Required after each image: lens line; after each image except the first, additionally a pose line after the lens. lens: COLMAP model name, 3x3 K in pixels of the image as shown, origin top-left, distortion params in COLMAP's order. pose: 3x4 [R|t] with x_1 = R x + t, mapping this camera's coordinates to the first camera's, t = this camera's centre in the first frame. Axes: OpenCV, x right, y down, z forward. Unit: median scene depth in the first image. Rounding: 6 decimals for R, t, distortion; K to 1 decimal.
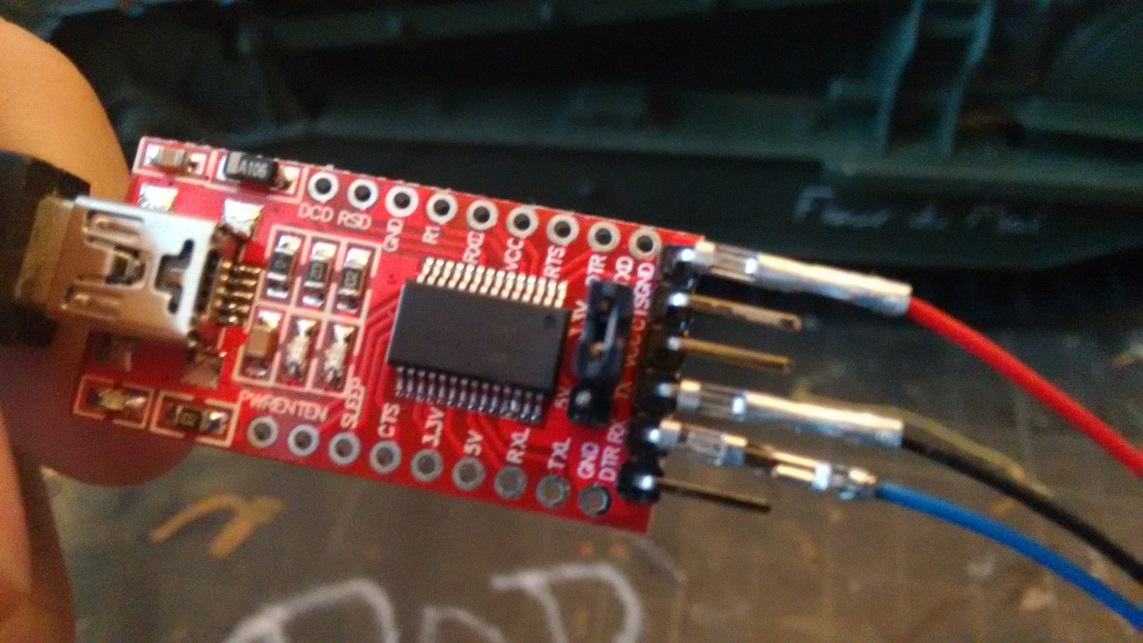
lens RADIAL K [[870.4, 0, 546.4], [0, 870.4, 320.6], [0, 0, 1]] dist [0.030556, -0.004865]
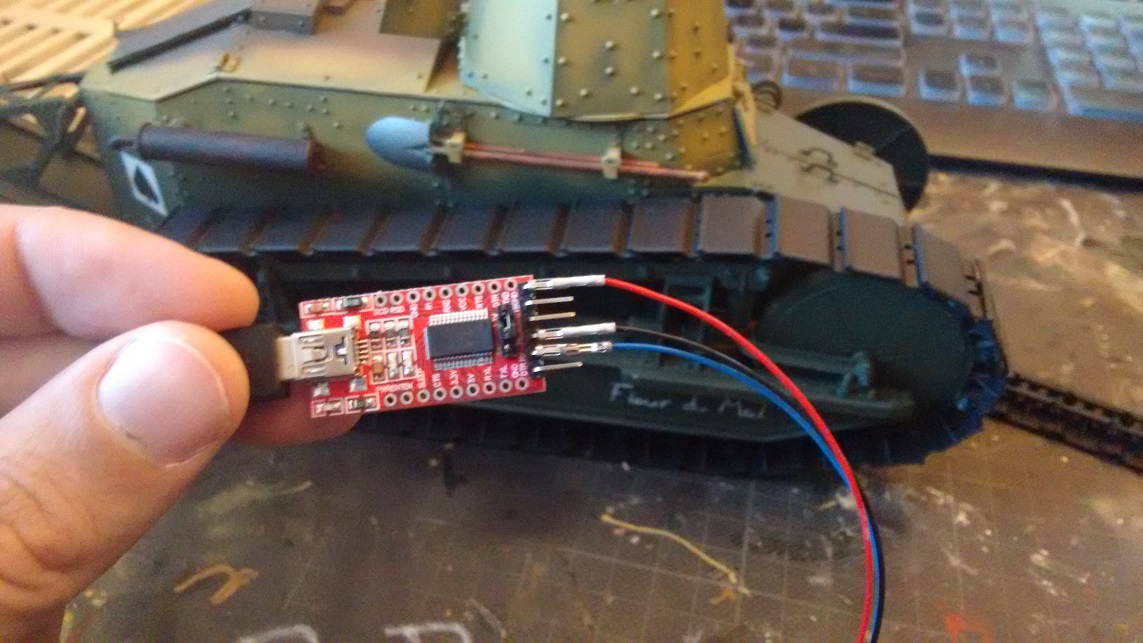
lens RADIAL K [[870.4, 0, 546.4], [0, 870.4, 320.6], [0, 0, 1]] dist [0.030556, -0.004865]
pose [[0.945043, -0.300340, 0.129188, -0.151564], [0.298096, 0.953825, 0.036830, -0.051064], [-0.134284, 0.003704, 0.990936, -1.566952]]
